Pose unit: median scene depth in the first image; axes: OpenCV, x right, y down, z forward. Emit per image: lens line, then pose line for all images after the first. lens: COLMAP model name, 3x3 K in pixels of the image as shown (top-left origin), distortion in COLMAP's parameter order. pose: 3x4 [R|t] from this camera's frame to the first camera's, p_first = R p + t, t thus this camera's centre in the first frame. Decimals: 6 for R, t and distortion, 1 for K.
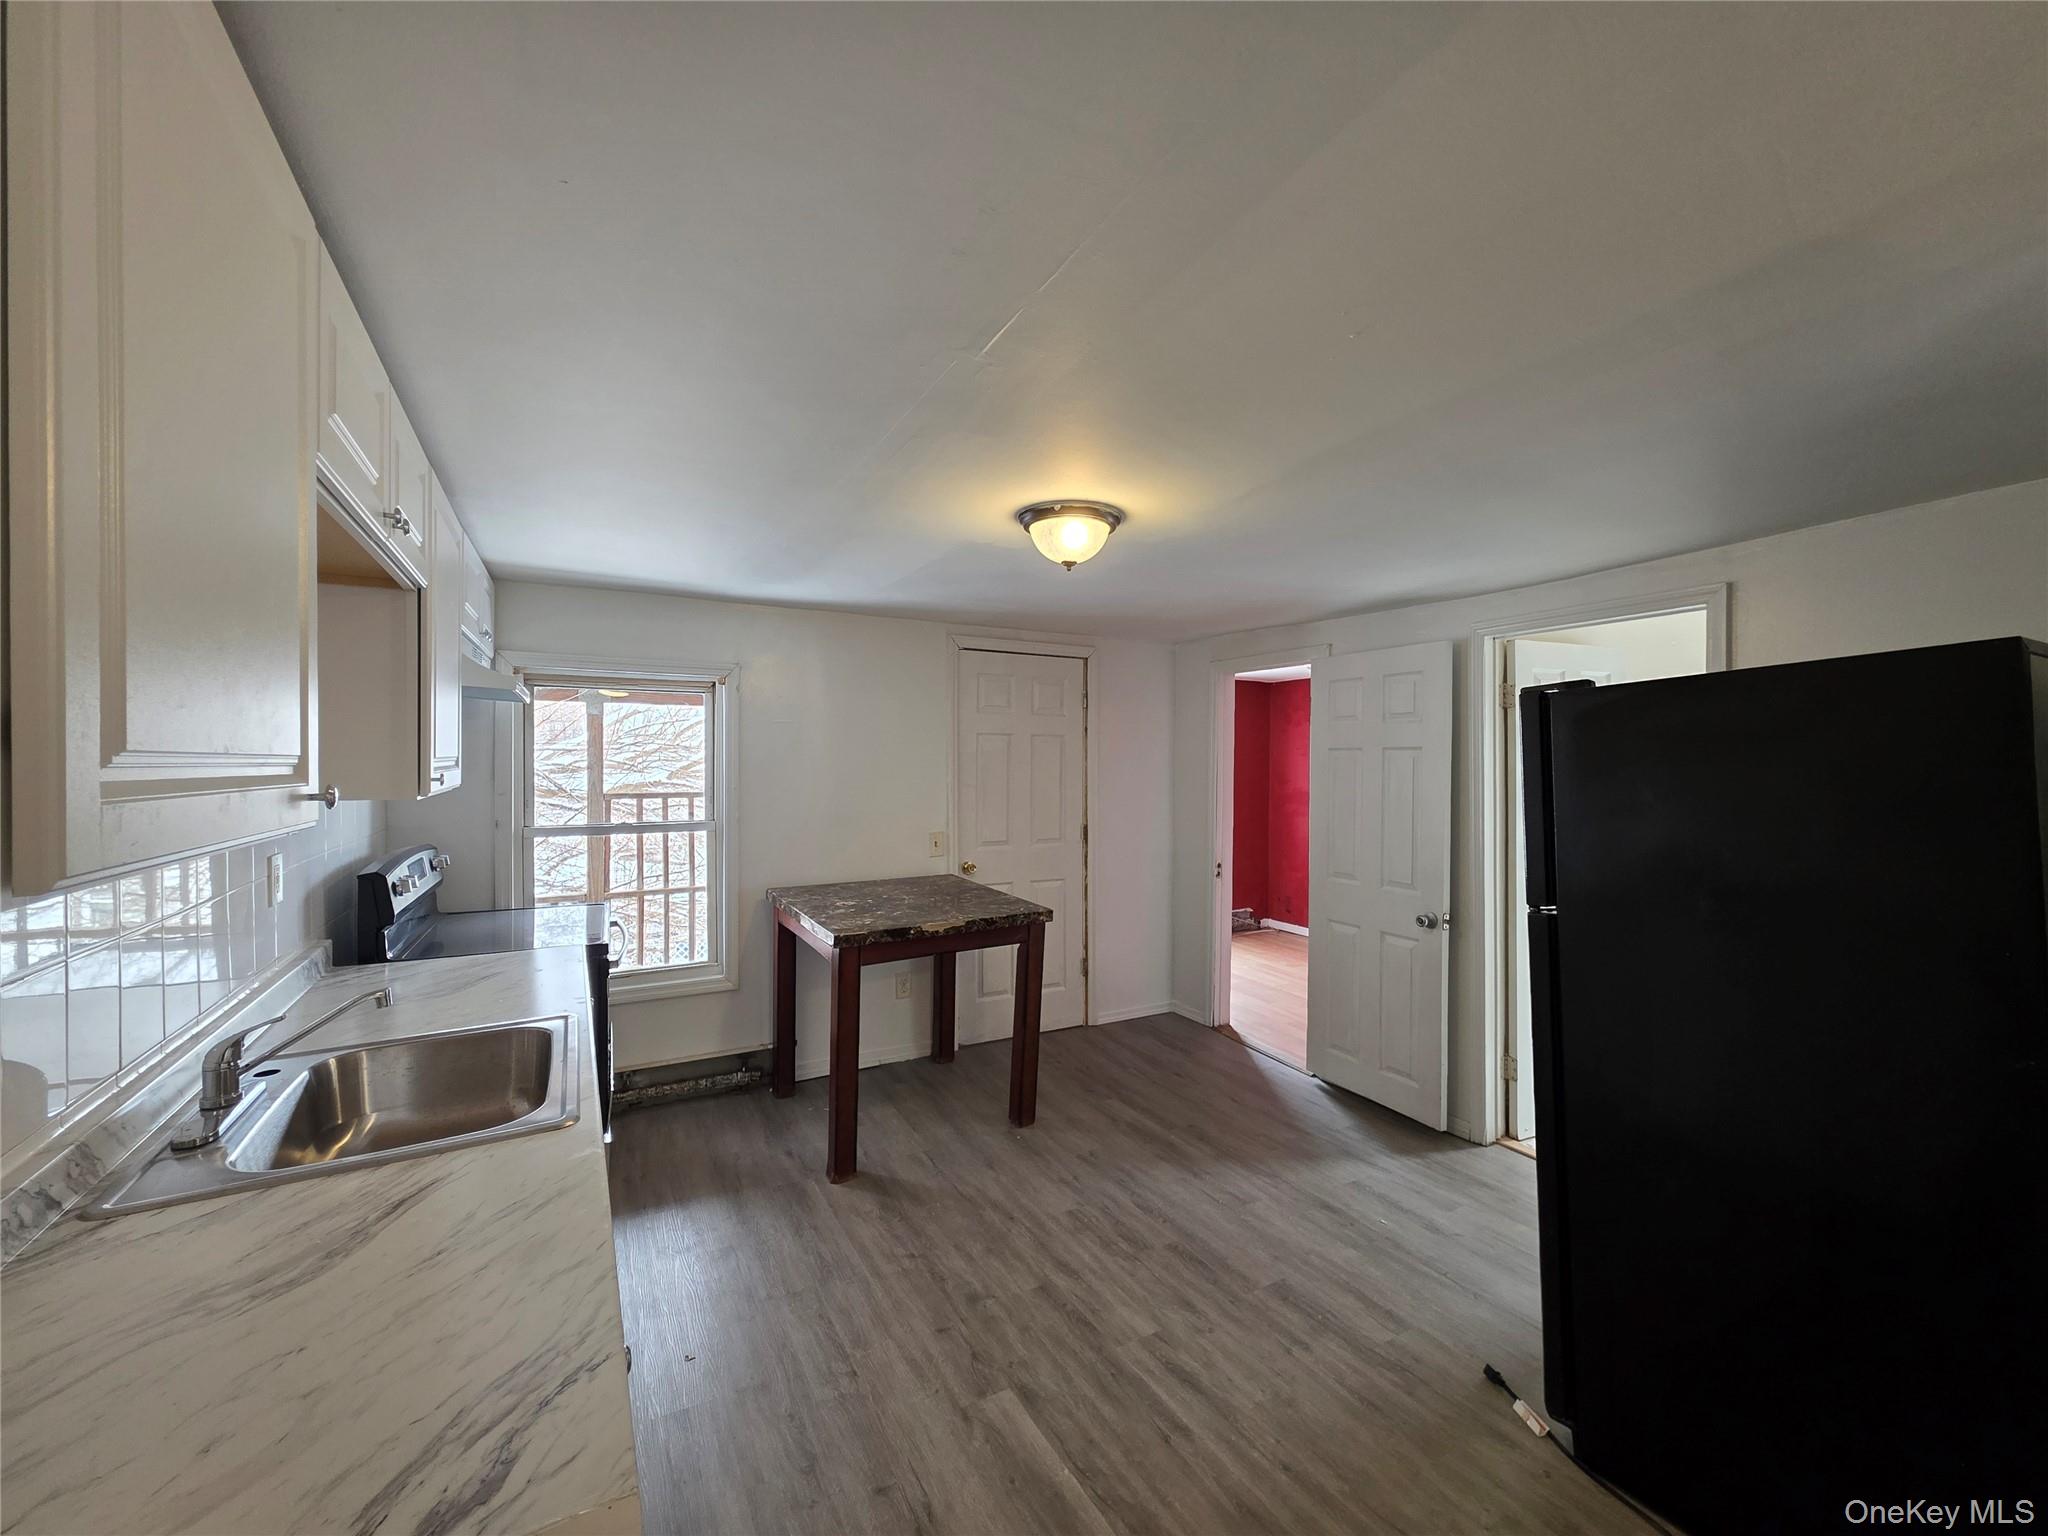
lens RADIAL K [[816.5, 0, 1017.1], [0, 816.5, 771.1], [0, 0, 1]] dist [0.001167, -0.000020]
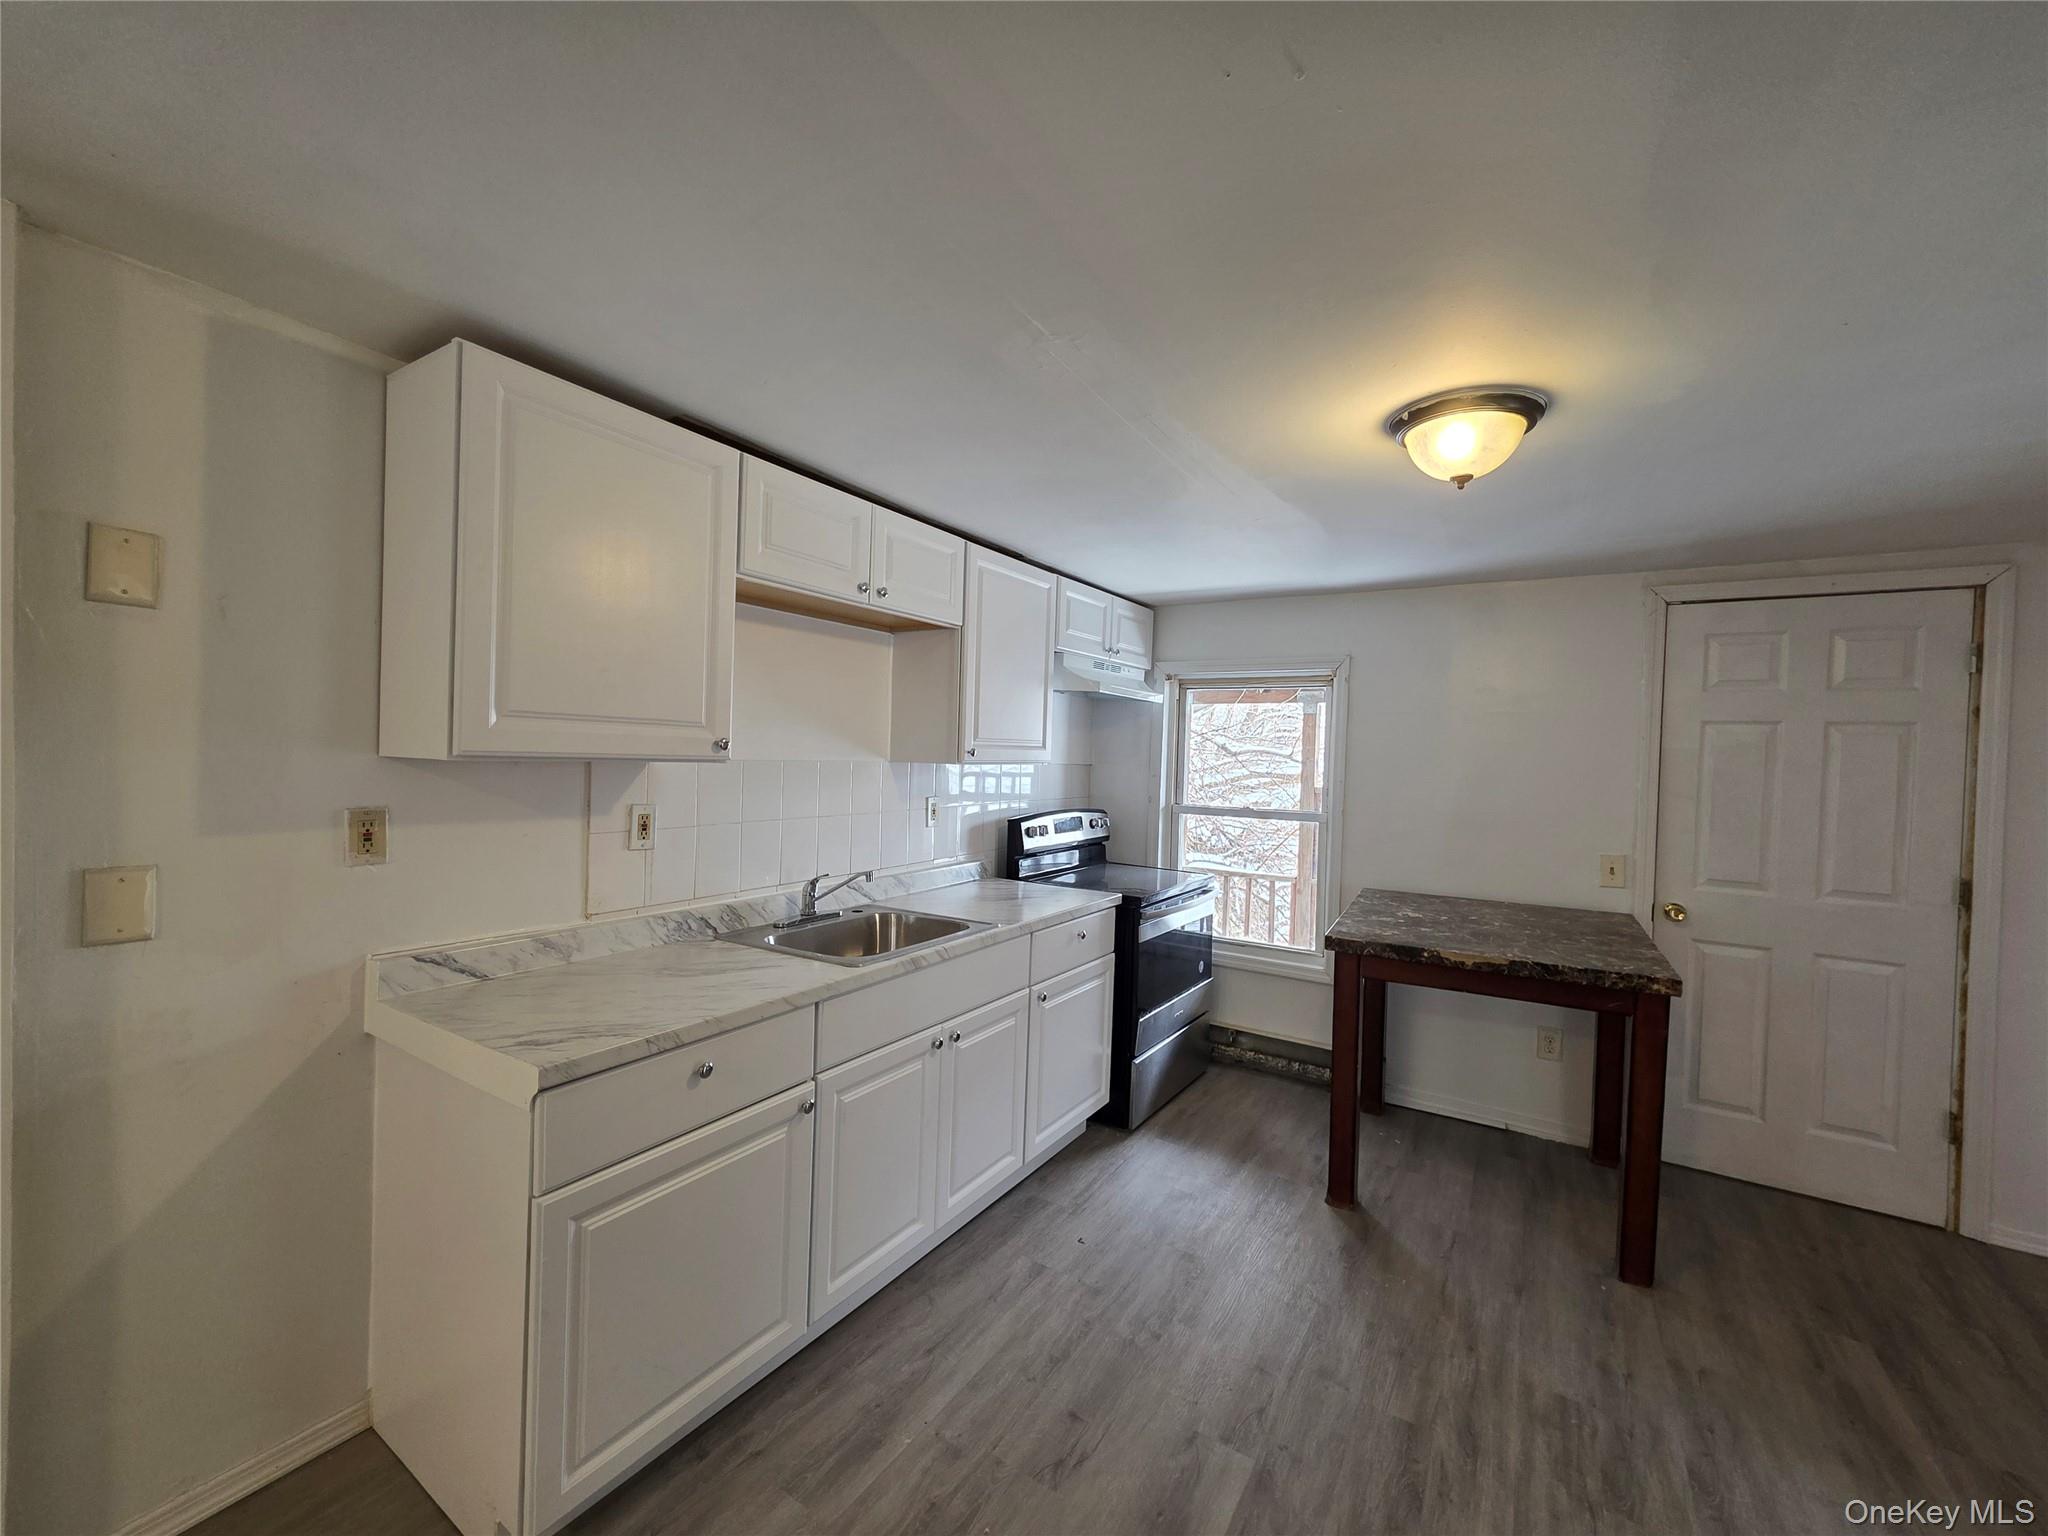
lens RADIAL K [[815.2, 0, 1017.1], [0, 815.2, 768.1], [0, 0, 1]] dist [0.001947, -0.000353]
pose [[0.479490, 0.025712, -0.877171, 0.358197], [-0.038990, 0.999208, 0.007976, 0.013259], [0.876681, 0.030377, 0.480112, 0.198363]]
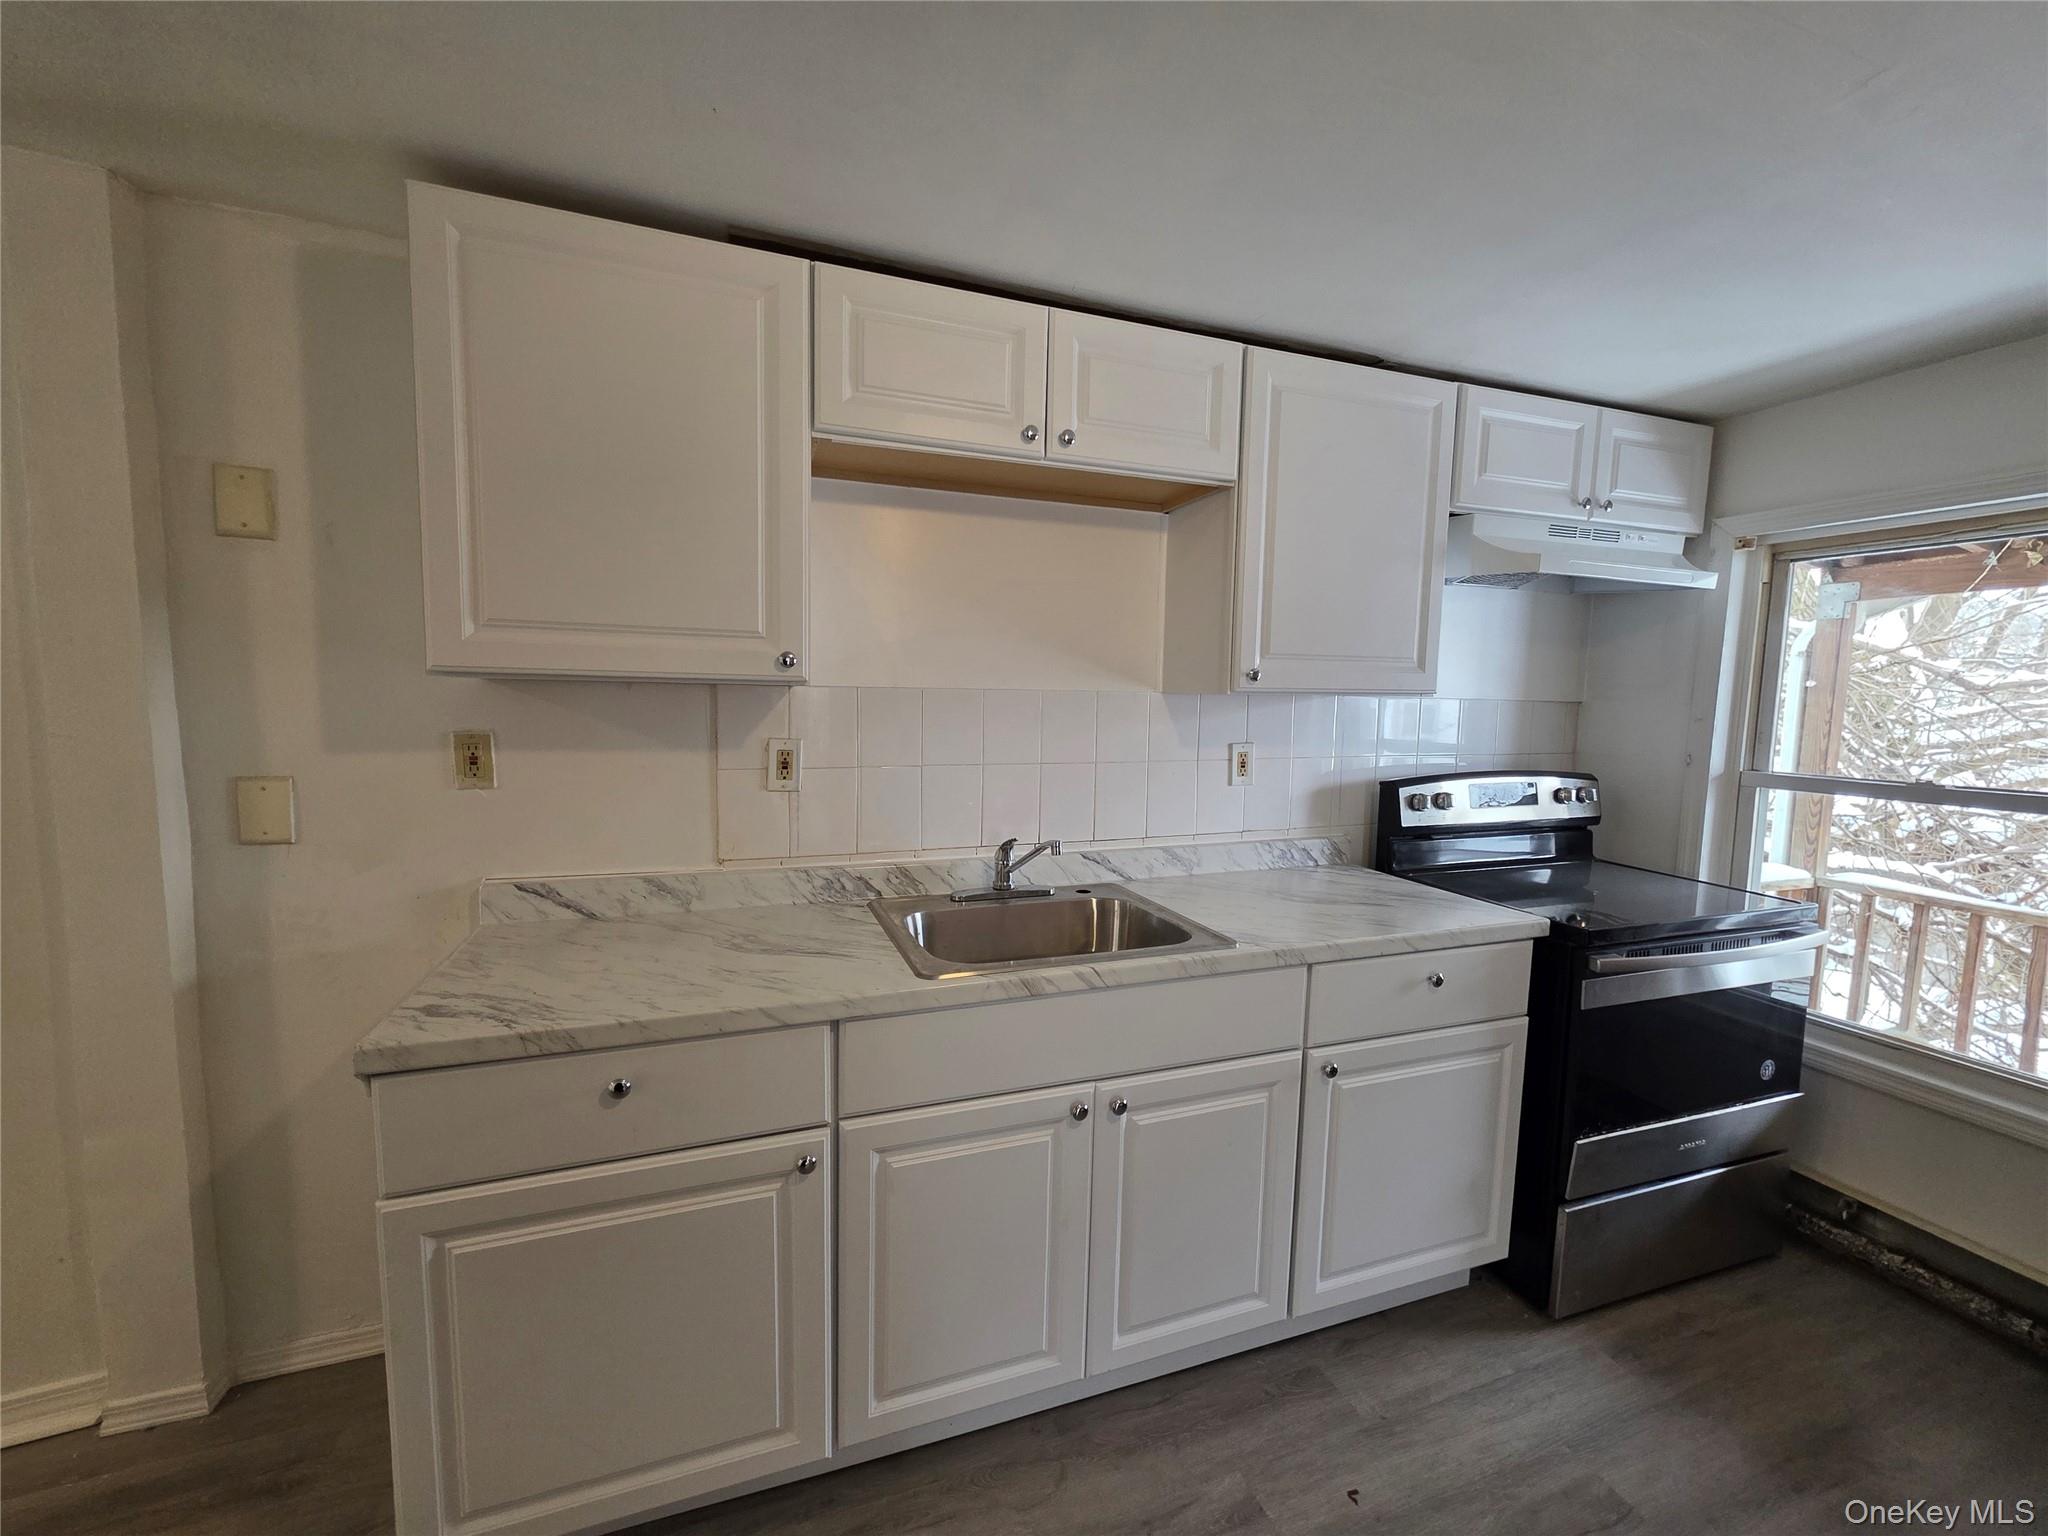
lens RADIAL K [[815.2, 0, 1017.1], [0, 815.2, 768.1], [0, 0, 1]] dist [0.001947, -0.000353]
pose [[-0.149406, 0.084958, -0.985119, 0.174404], [-0.032787, 0.995328, 0.090811, 0.023256], [0.988232, 0.045867, -0.145923, 0.483085]]
